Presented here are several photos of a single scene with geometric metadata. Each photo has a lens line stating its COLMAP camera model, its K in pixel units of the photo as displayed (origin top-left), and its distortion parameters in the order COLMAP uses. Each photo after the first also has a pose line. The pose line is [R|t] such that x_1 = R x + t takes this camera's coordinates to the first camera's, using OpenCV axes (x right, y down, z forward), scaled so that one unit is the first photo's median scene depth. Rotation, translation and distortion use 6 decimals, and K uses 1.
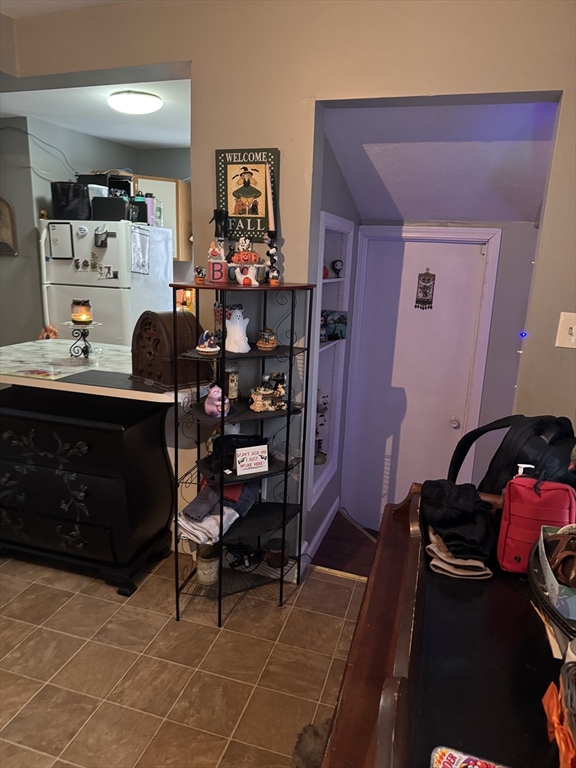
lens RADIAL K [[540.5, 0, 291.2], [0, 540.5, 384.3], [0, 0, 1]] dist [0.054009, -0.061692]
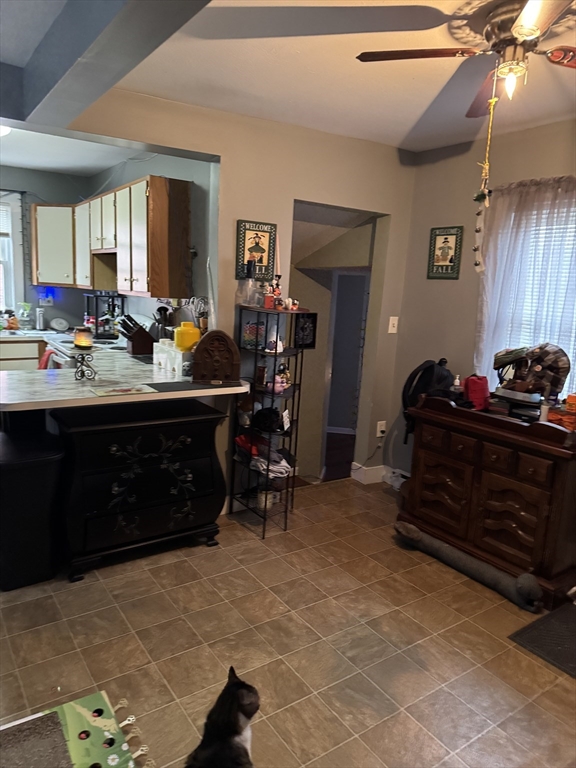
lens RADIAL K [[540.5, 0, 281.5], [0, 540.5, 384.6], [0, 0, 1]] dist [0.054009, -0.061692]
pose [[0.622054, -0.146329, 0.769179, -1.269729], [0.156078, 0.985839, 0.061322, -0.059094], [-0.767261, 0.081906, 0.636084, 0.004816]]
